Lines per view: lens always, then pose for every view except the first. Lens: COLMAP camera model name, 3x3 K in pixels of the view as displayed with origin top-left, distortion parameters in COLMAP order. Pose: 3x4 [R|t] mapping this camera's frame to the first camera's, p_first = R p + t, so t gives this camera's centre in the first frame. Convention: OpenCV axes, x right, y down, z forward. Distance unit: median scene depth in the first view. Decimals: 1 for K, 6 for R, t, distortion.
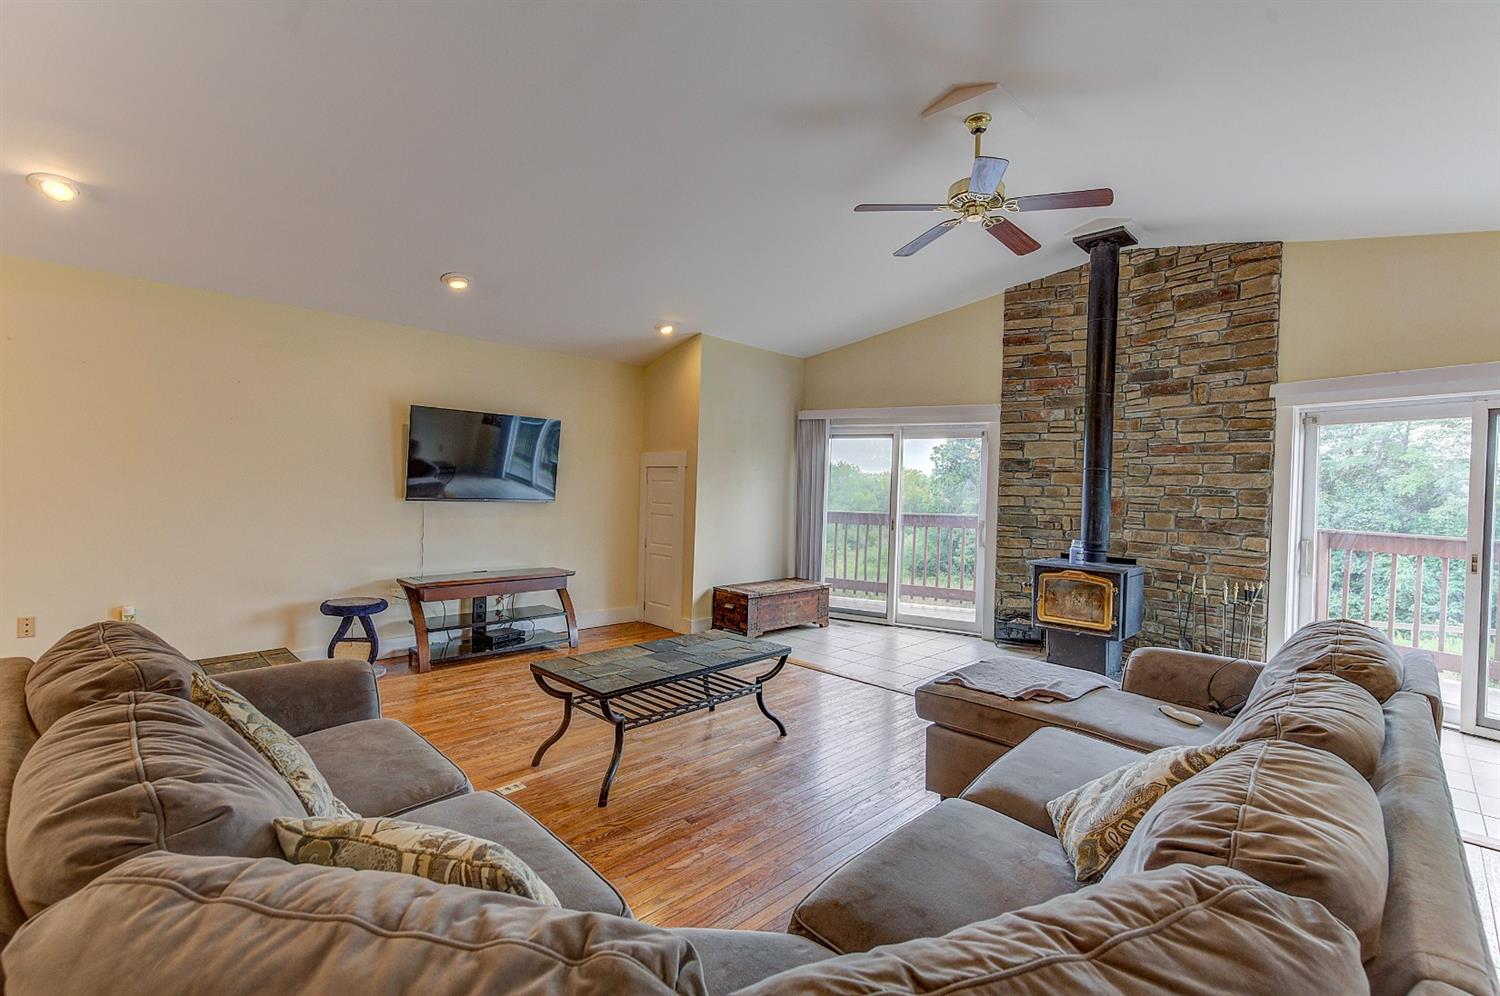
lens RADIAL K [[673.4, 0, 758.6], [0, 673.4, 496.0], [0, 0, 1]] dist [0.002938, 0.001101]
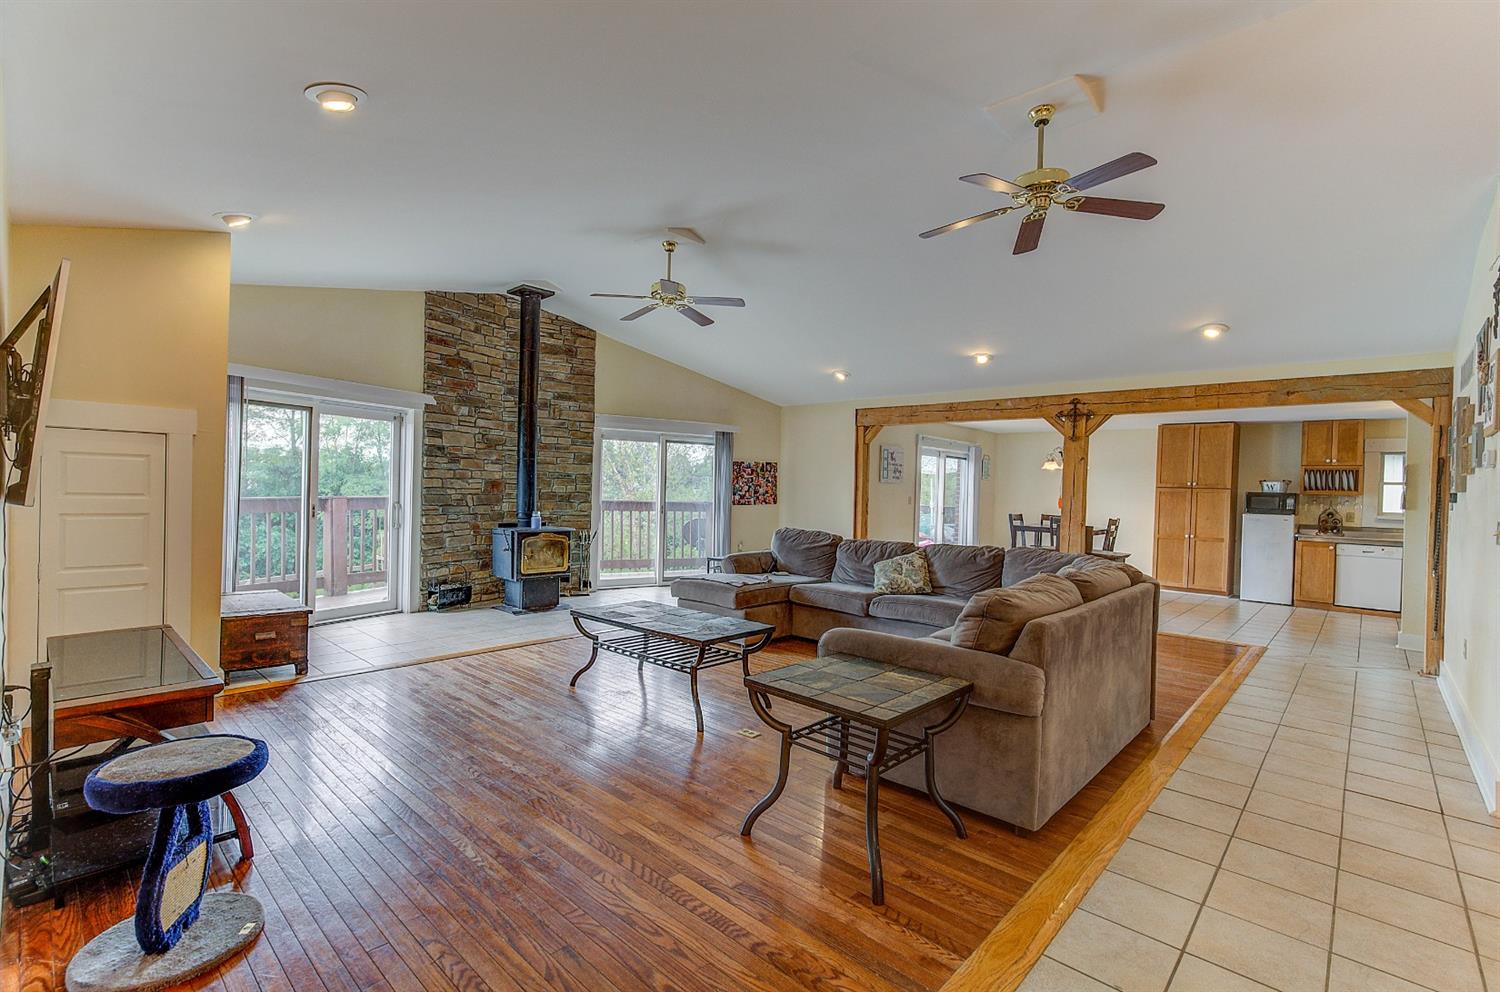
lens RADIAL K [[673.4, 0, 746.0], [0, 673.4, 497.6], [0, 0, 1]] dist [0.002938, 0.001101]
pose [[-0.021500, -0.035607, 0.999135, -0.784014], [-0.009510, 0.999328, 0.035410, -0.012974], [-0.999724, -0.008740, -0.021824, 0.522724]]
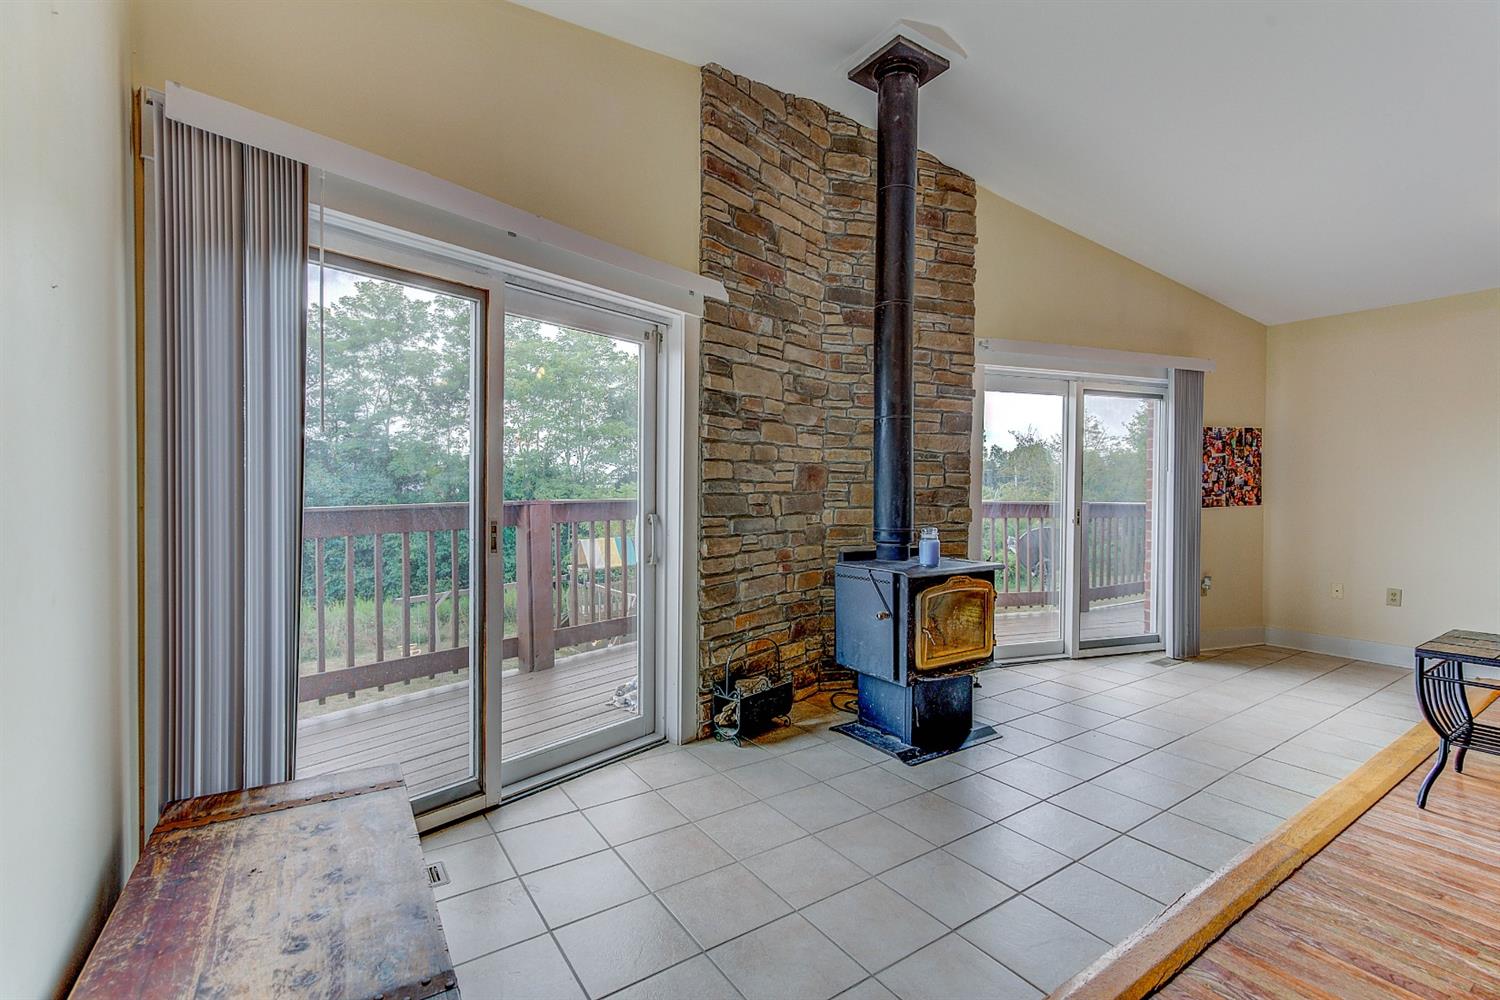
lens RADIAL K [[673.4, 0, 756.3], [0, 673.4, 501.4], [0, 0, 1]] dist [0.002938, 0.001101]
pose [[0.196291, -0.041856, 0.979652, -0.154878], [0.011865, 0.999117, 0.040310, 0.011592], [-0.980474, 0.003711, 0.196615, 0.895646]]
